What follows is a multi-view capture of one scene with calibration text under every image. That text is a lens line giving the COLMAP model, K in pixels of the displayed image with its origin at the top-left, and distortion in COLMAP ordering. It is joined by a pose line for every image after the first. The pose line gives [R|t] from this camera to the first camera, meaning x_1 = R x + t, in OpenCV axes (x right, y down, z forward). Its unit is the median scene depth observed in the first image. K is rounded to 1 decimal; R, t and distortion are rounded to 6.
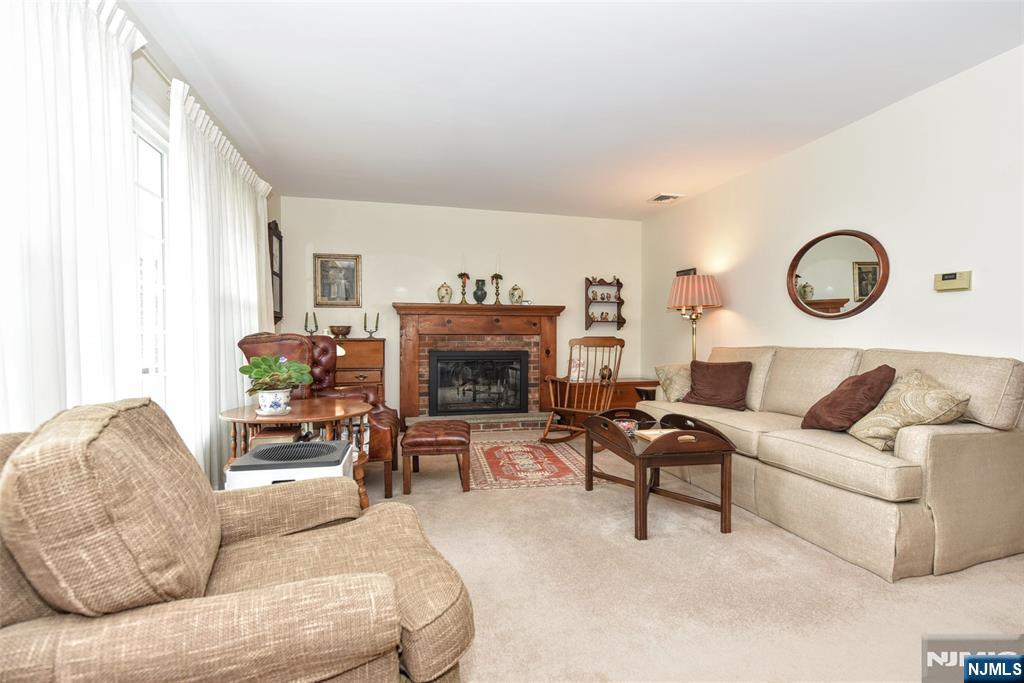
lens RADIAL K [[500.9, 0, 516.8], [0, 500.9, 339.4], [0, 0, 1]] dist [-0.010603, -0.001251]
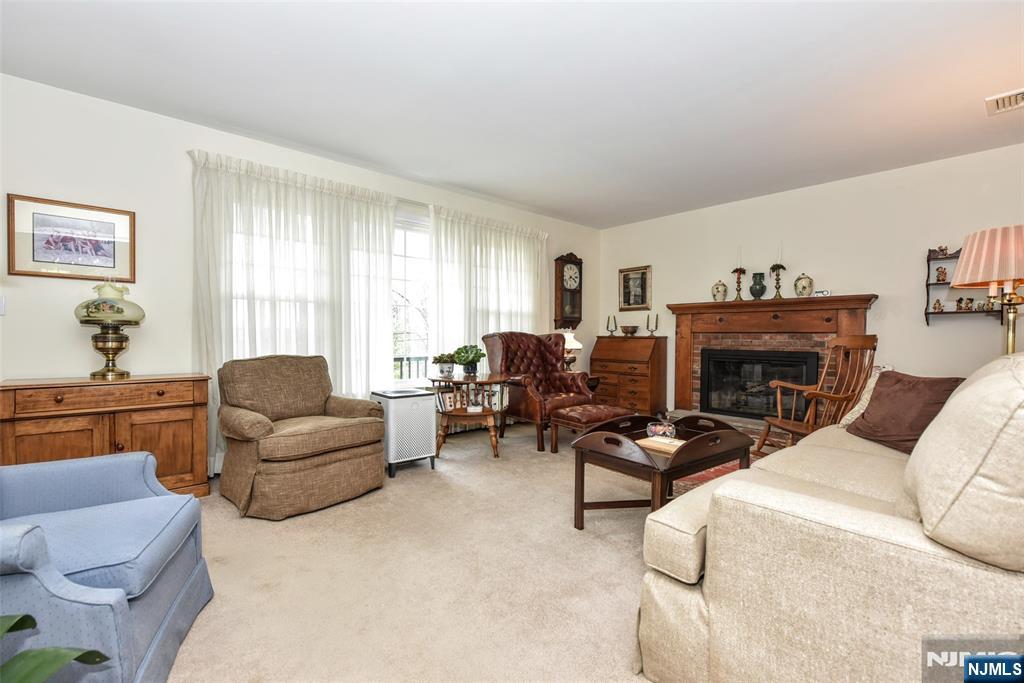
lens RADIAL K [[470.9, 0, 509.0], [0, 470.9, 346.8], [0, 0, 1]] dist [0.001130, -0.000113]
pose [[0.438419, 0.021576, -0.898511, 0.511363], [-0.009545, 0.999767, 0.019351, 0.003855], [0.898720, 0.000093, 0.438523, 0.212497]]
